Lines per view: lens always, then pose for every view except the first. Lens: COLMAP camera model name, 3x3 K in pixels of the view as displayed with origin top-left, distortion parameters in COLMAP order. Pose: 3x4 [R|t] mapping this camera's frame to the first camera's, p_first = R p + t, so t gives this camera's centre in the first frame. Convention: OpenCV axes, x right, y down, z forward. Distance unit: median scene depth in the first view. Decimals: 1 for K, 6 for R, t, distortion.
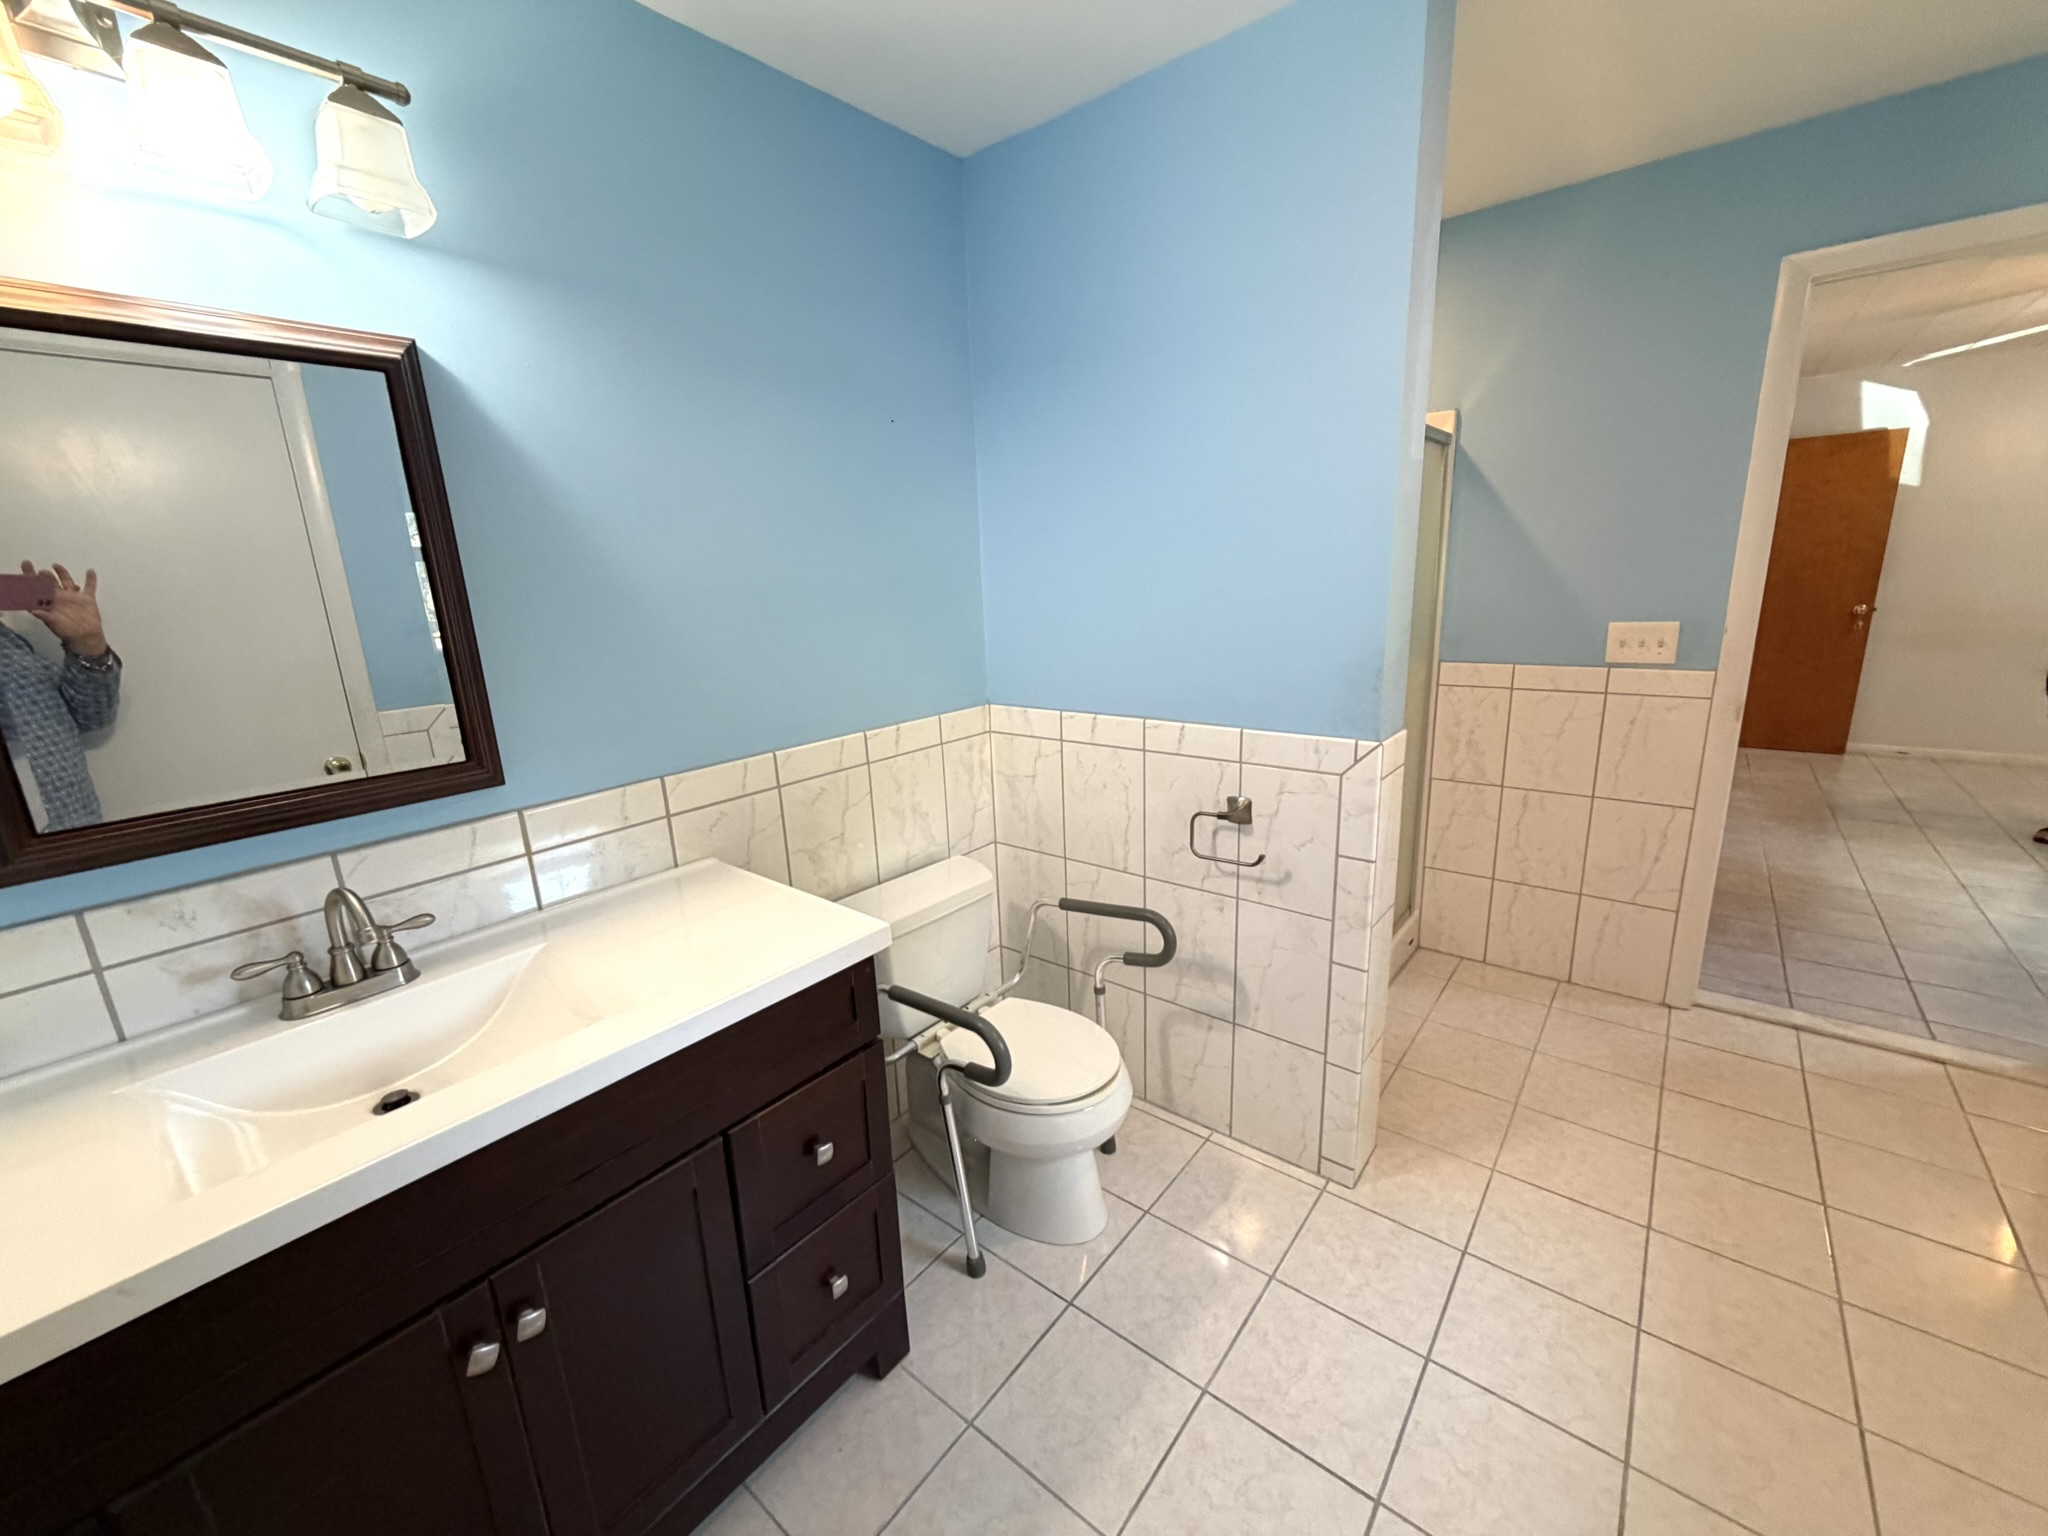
lens RADIAL K [[814.3, 0, 1035.7], [0, 814.3, 767.2], [0, 0, 1]] dist [-0.000288, 0.000083]
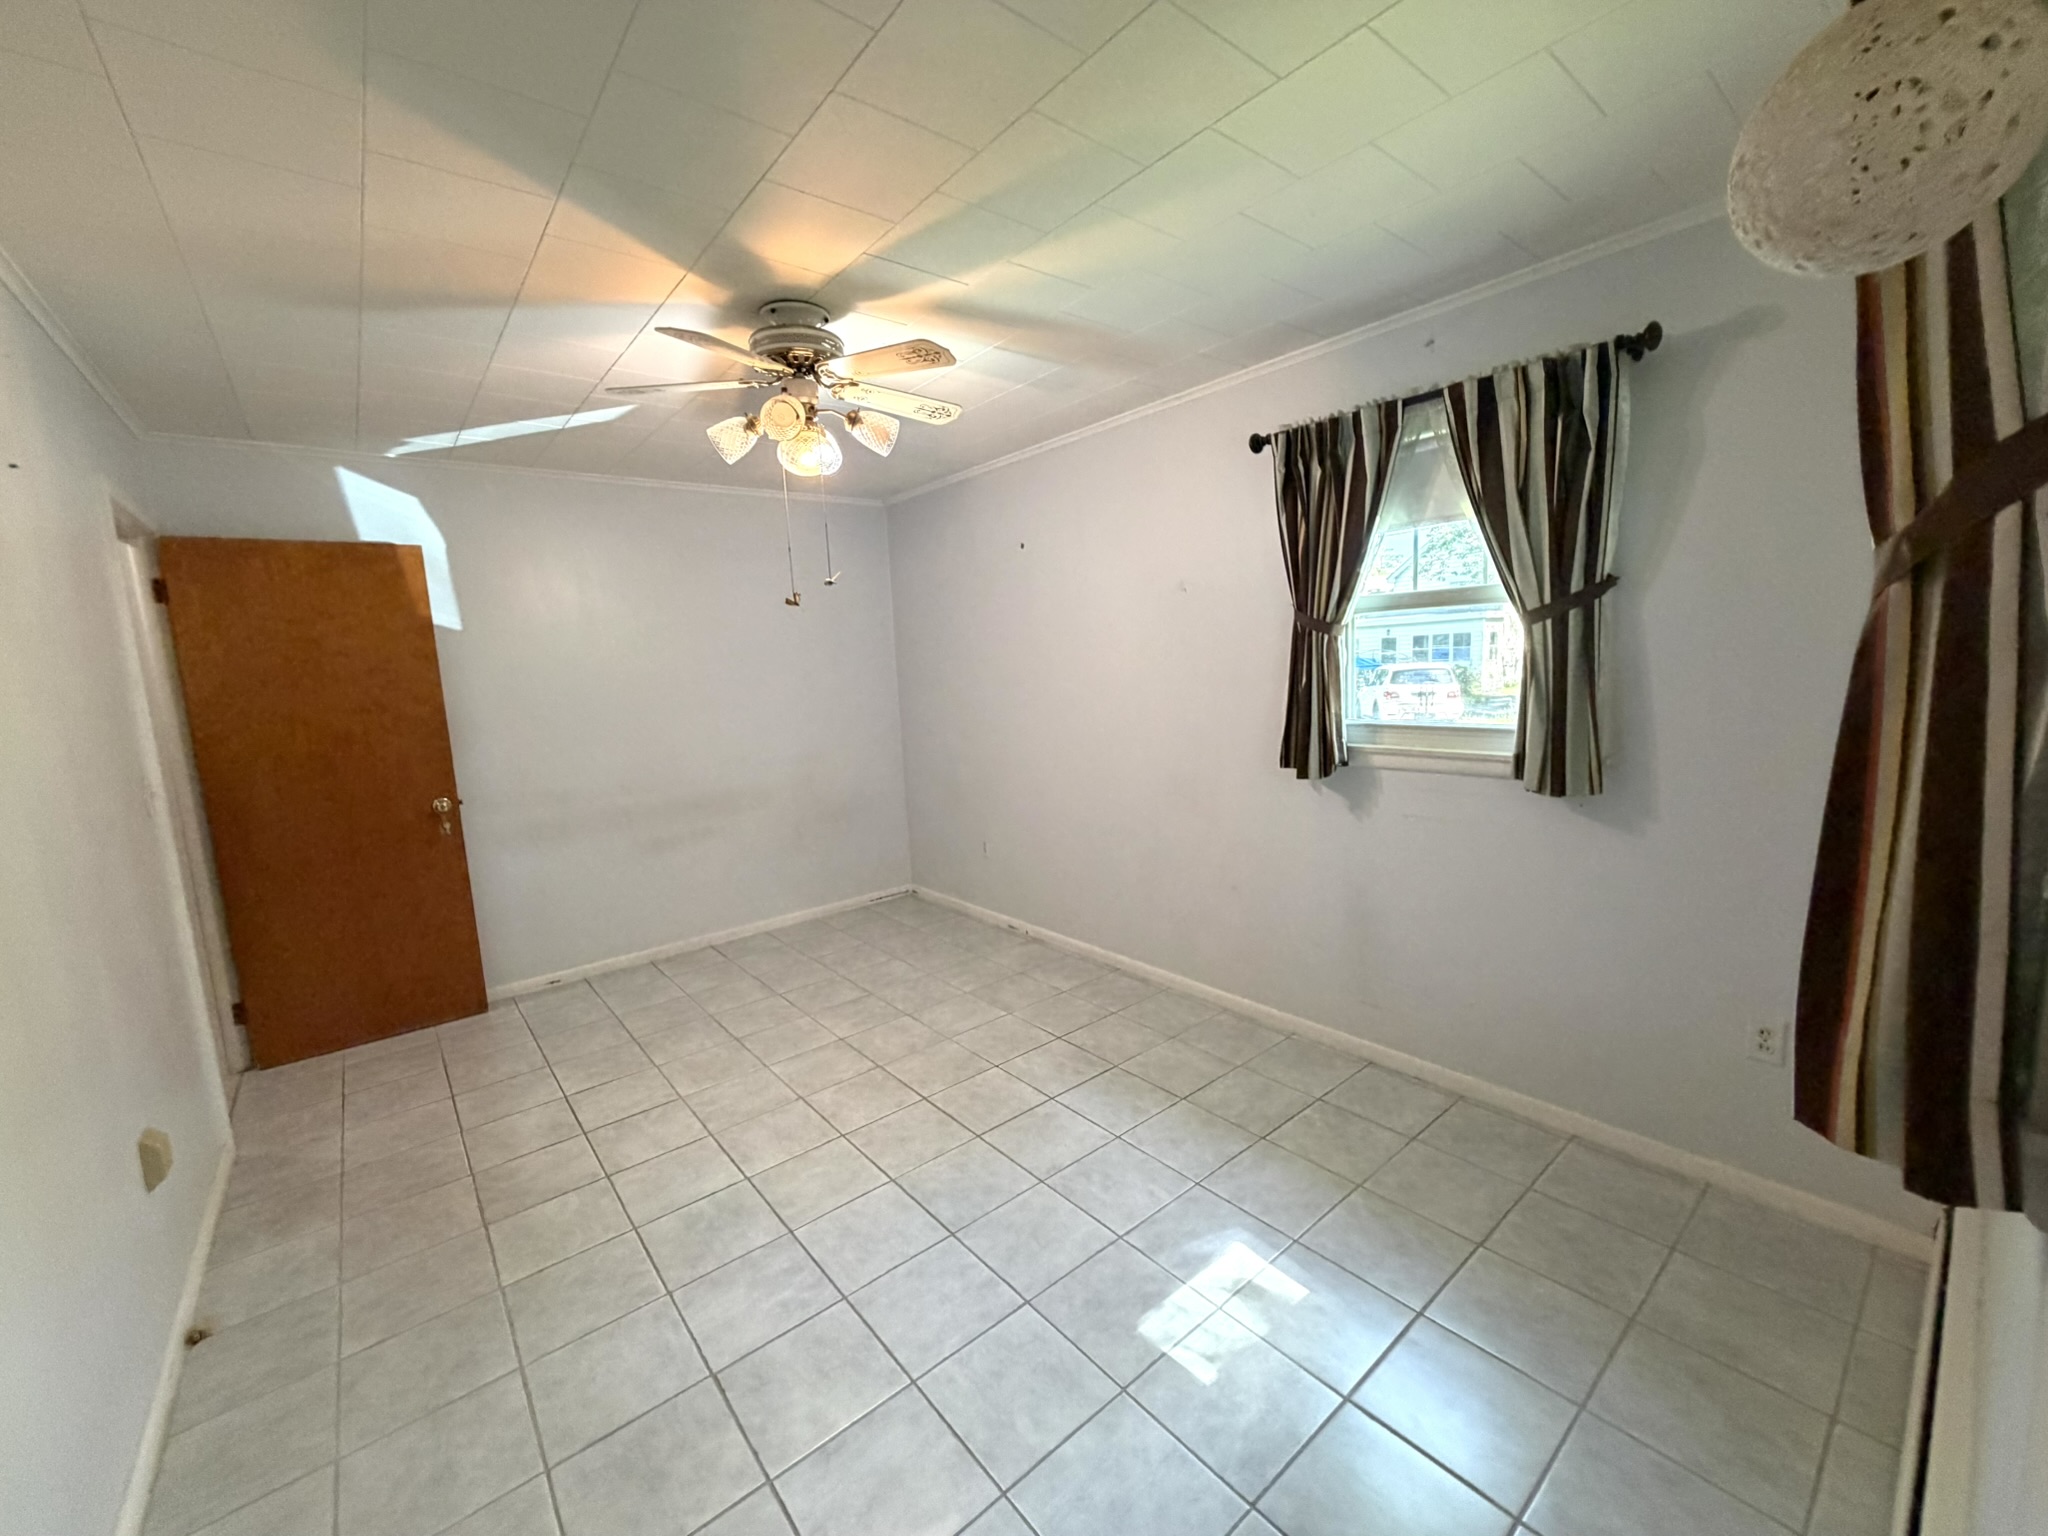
lens RADIAL K [[814.3, 0, 1023.3], [0, 814.3, 758.8], [0, 0, 1]] dist [-0.000288, 0.000083]
pose [[0.211095, -0.094504, 0.972886, 1.651184], [0.276712, 0.960377, 0.033248, -0.422305], [-0.937480, 0.262191, 0.228881, 1.380409]]
